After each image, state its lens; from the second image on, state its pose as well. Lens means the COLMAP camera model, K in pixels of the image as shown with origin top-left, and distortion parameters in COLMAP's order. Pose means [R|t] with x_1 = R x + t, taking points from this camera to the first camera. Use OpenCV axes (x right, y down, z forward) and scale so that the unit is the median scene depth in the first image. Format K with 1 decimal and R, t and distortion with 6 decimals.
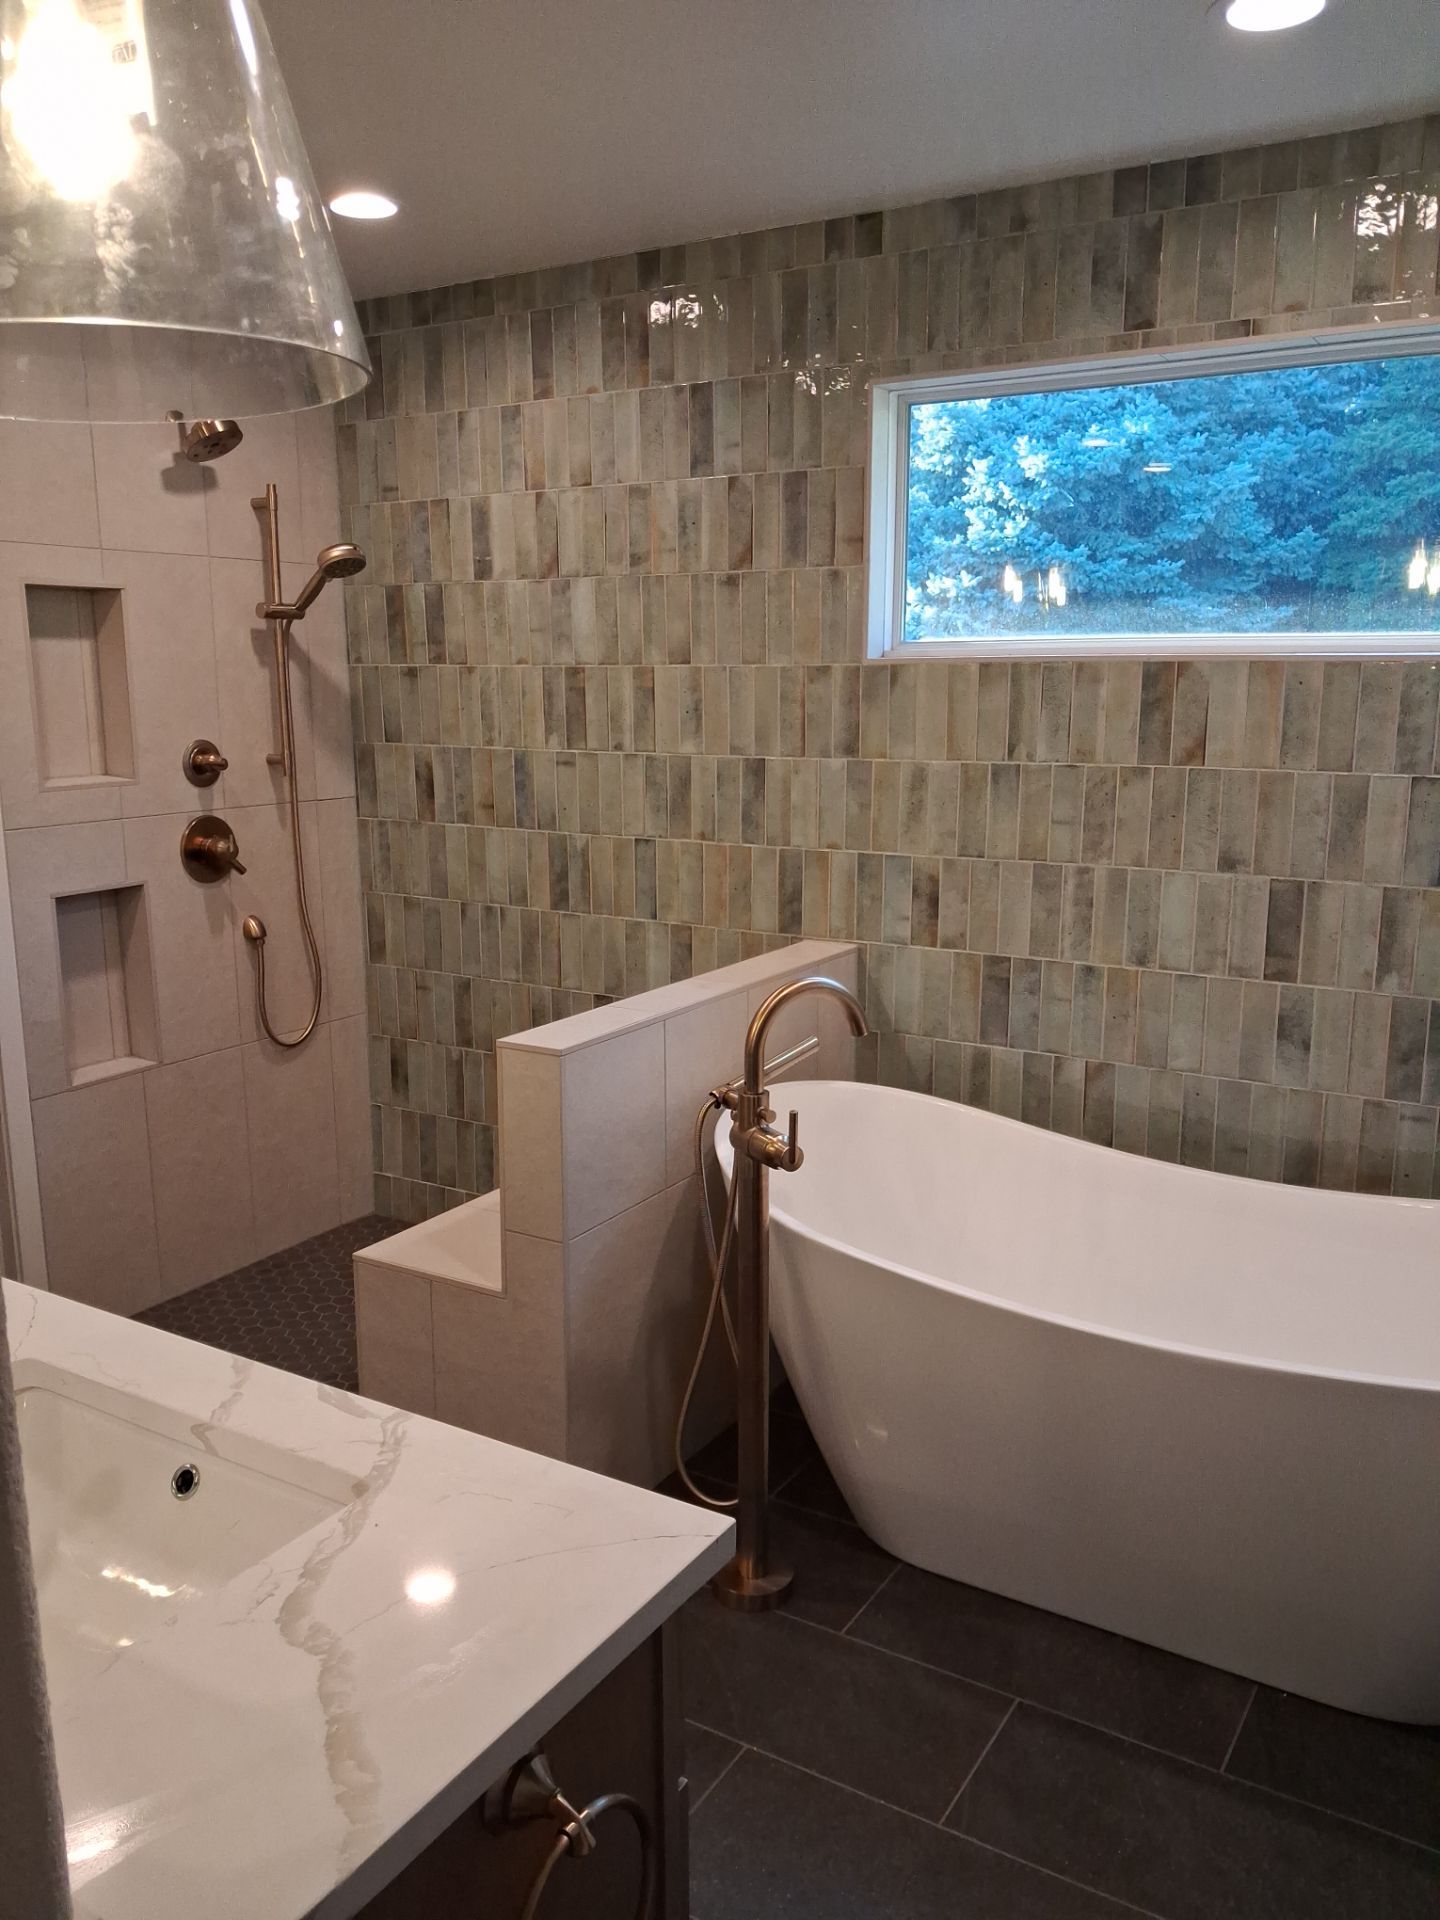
lens RADIAL K [[1514.7, 0, 720.0], [0, 1514.7, 960.0], [0, 0, 1]] dist [-0.004025, -0.006143]
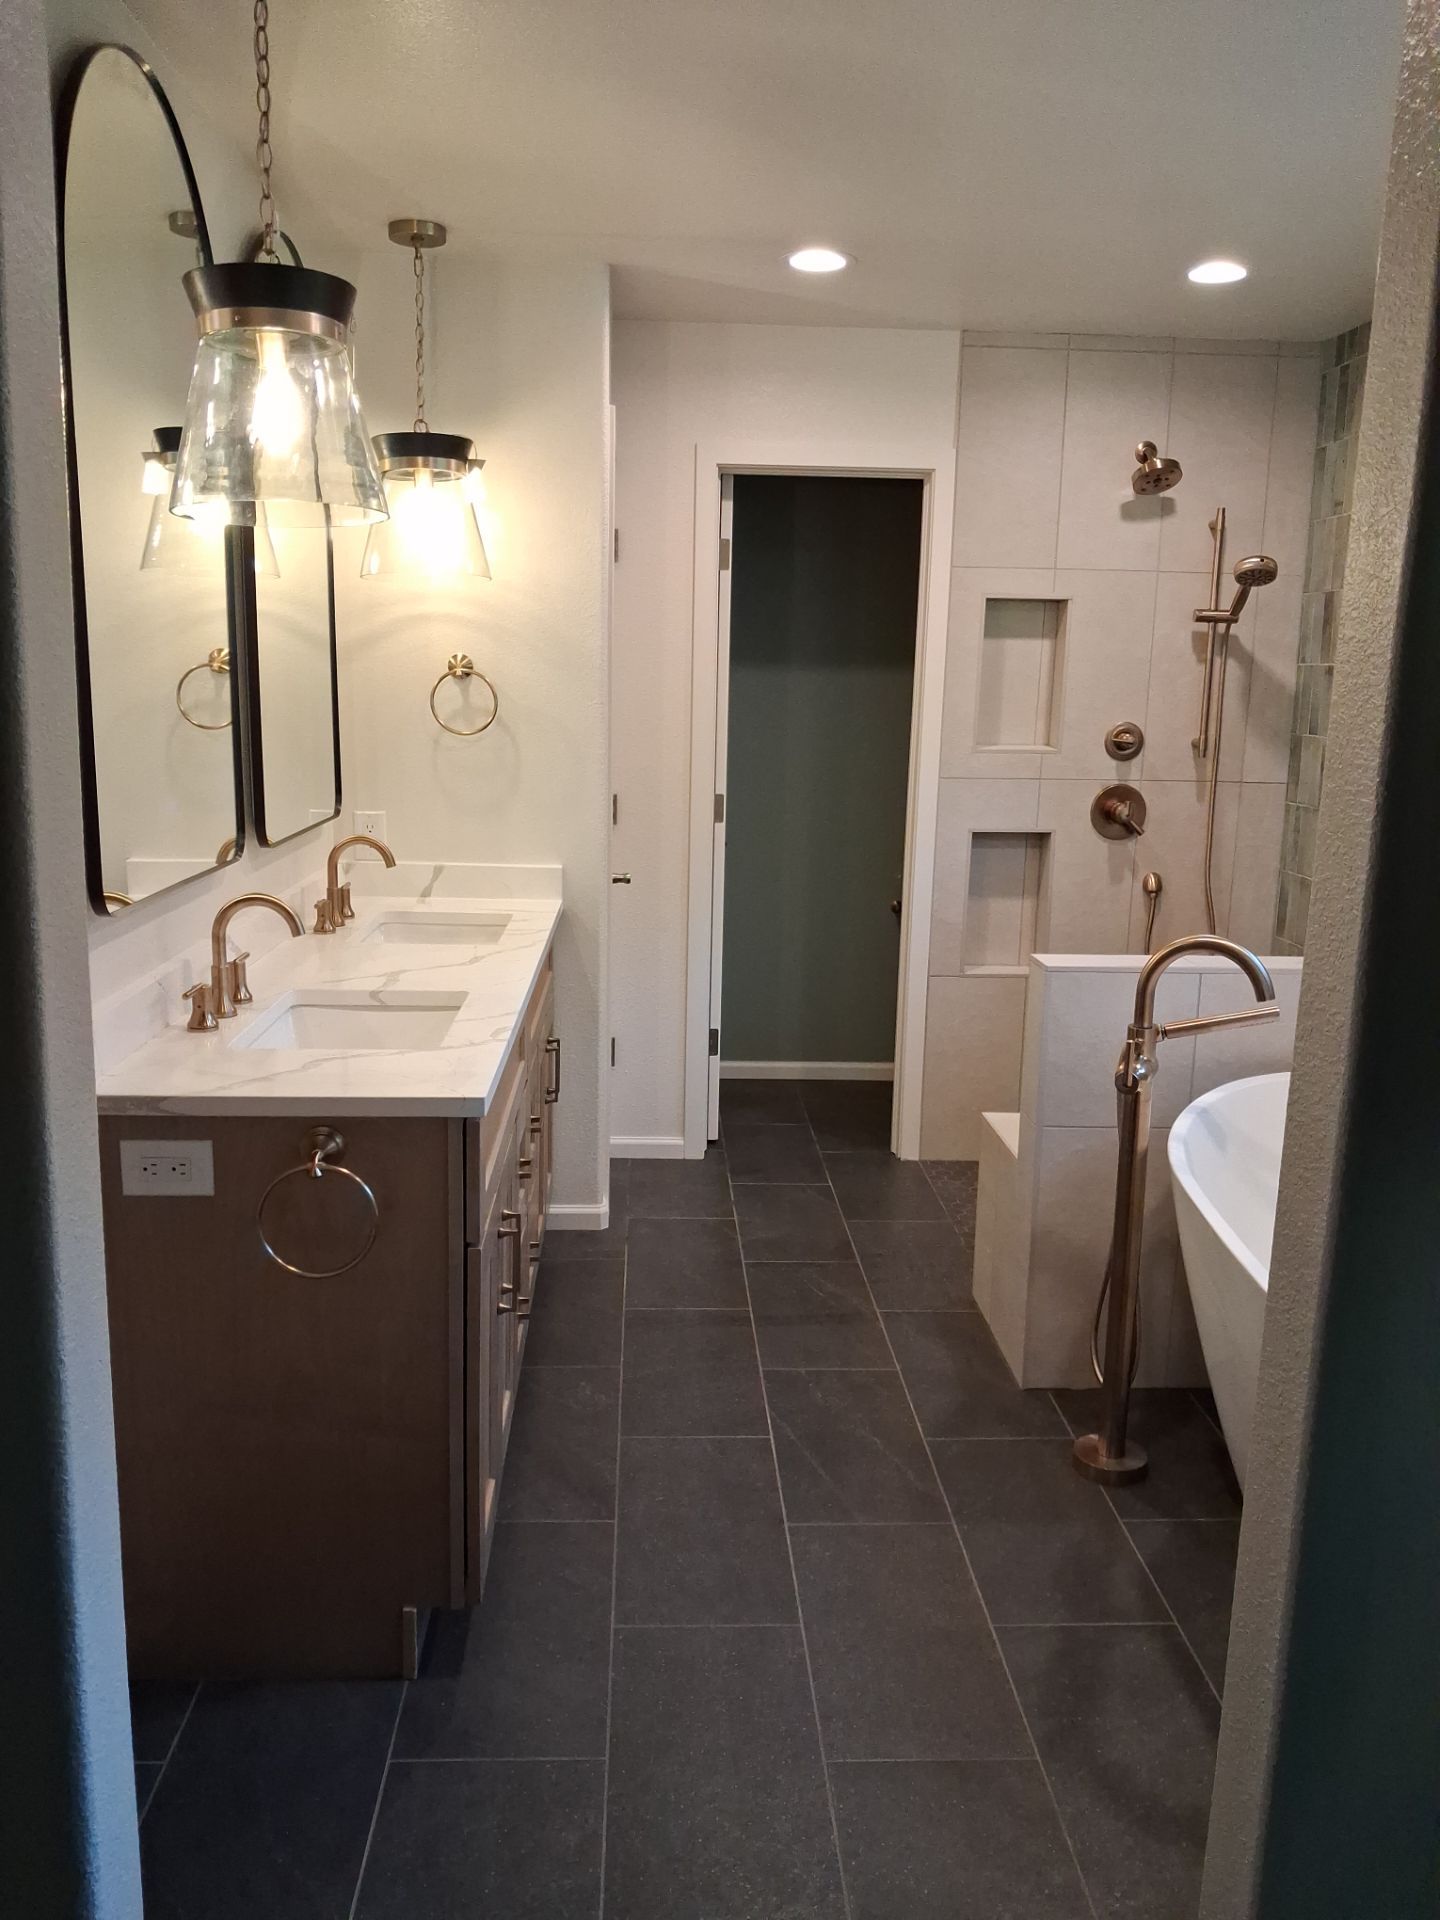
lens RADIAL K [[1514.7, 0, 720.0], [0, 1514.7, 960.0], [0, 0, 1]] dist [-0.004025, -0.006143]
pose [[0.568897, 0.167002, -0.805274, 0.547534], [-0.174477, 0.981385, 0.080262, 0.001879], [0.803688, 0.094841, 0.587445, 0.043876]]
